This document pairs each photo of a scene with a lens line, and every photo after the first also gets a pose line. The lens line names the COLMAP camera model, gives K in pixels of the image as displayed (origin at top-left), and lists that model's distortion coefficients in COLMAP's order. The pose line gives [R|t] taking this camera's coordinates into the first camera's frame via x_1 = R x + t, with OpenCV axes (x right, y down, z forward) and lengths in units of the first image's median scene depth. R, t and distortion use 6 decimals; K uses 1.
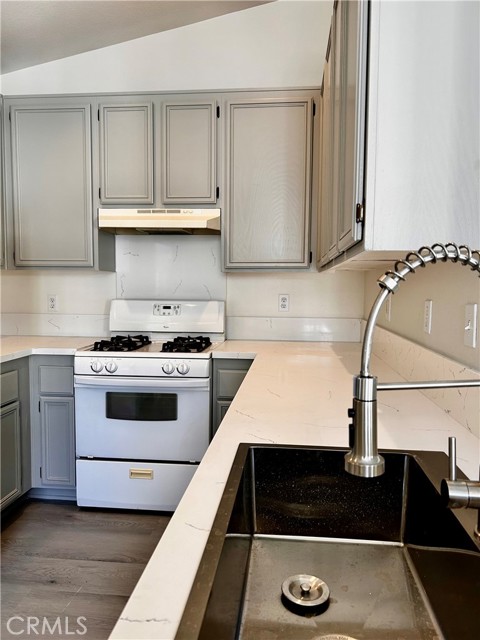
lens RADIAL K [[484.2, 0, 240.0], [0, 484.2, 320.0], [0, 0, 1]] dist [0.073229, -0.105853]
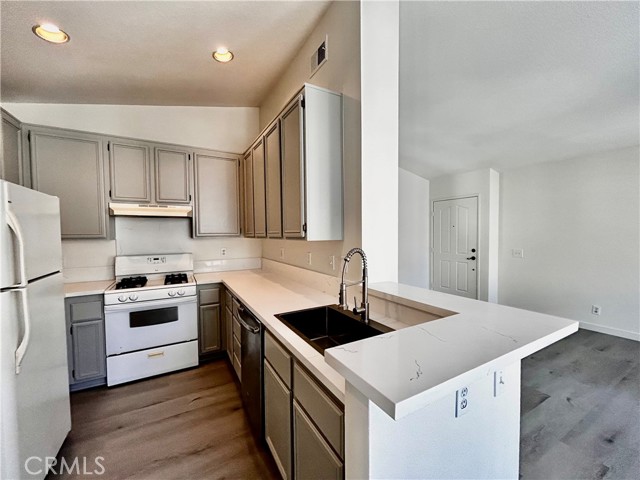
lens RADIAL K [[258.4, 0, 320.2], [0, 258.4, 241.4], [0, 0, 1]] dist [-0.001166, 0.000474]
pose [[0.817575, -0.034492, 0.574788, -0.222029], [0.057630, 0.998094, -0.022078, -0.038734], [-0.572931, 0.051176, 0.818004, -0.122250]]
